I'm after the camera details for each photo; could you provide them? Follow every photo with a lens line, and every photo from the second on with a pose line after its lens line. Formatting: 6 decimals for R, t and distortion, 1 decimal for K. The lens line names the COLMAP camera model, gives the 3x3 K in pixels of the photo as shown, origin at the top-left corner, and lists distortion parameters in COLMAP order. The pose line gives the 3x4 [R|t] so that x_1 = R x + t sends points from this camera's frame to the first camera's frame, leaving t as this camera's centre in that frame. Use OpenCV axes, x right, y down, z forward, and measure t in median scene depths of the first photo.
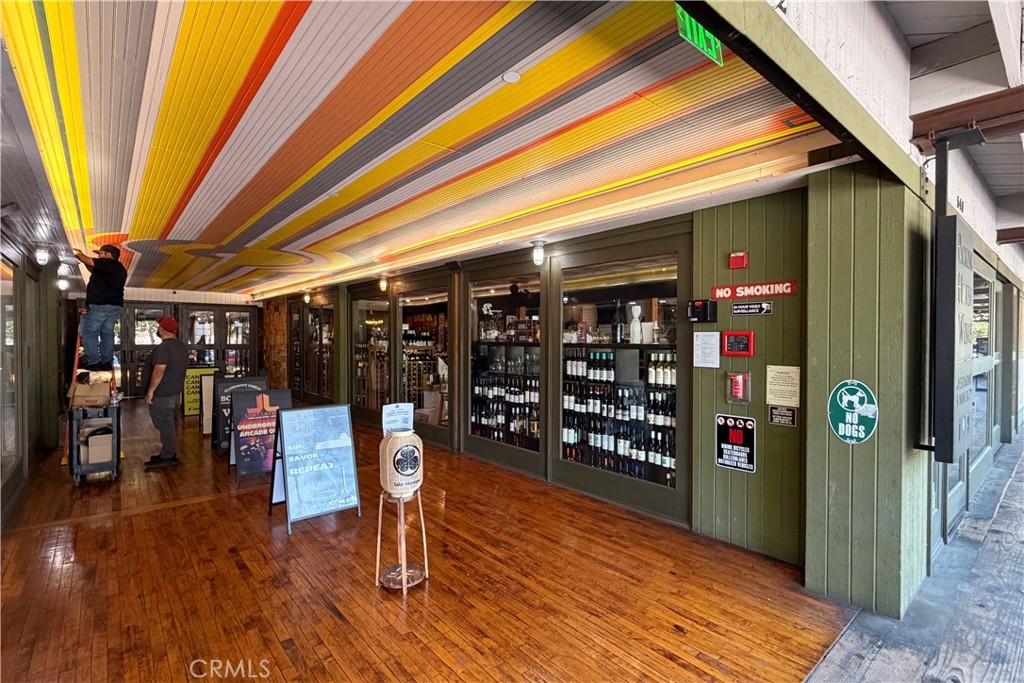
lens RADIAL K [[481.2, 0, 512.0], [0, 481.2, 341.5], [0, 0, 1]] dist [-0.004271, -0.000705]
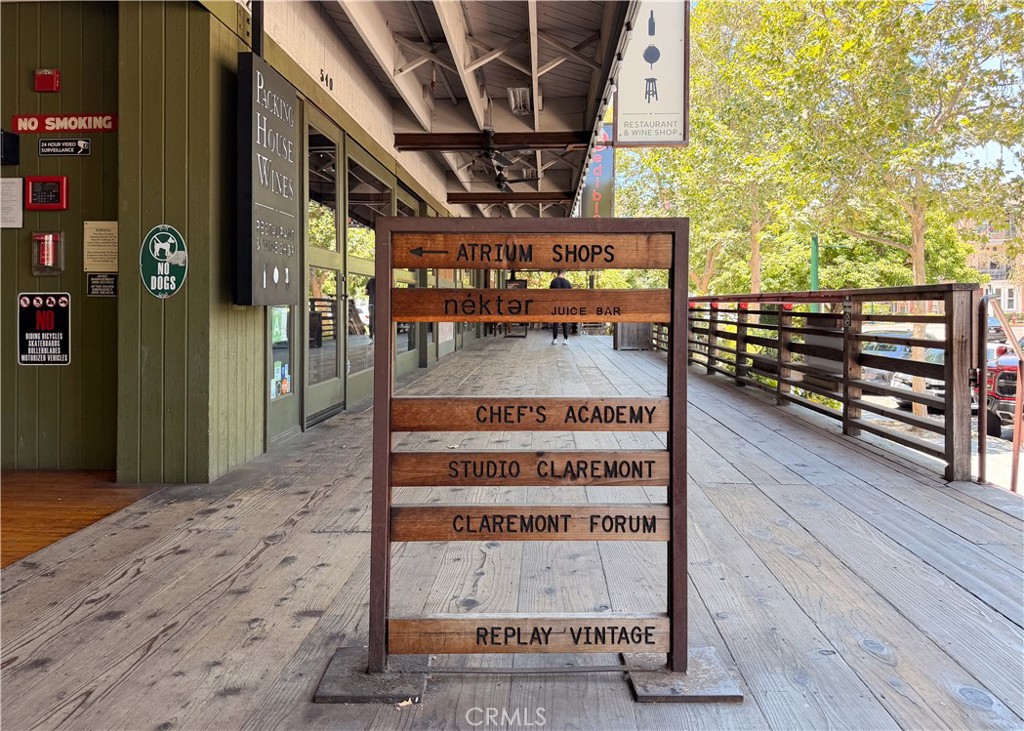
lens RADIAL K [[748.0, 0, 513.2], [0, 748.0, 304.4], [0, 0, 1]] dist [0.003229, -0.000938]
pose [[0.680873, -0.001577, 0.732400, 0.122348], [0.008113, 0.999953, -0.005389, 0.195683], [-0.732357, 0.009612, 0.680853, -0.316577]]
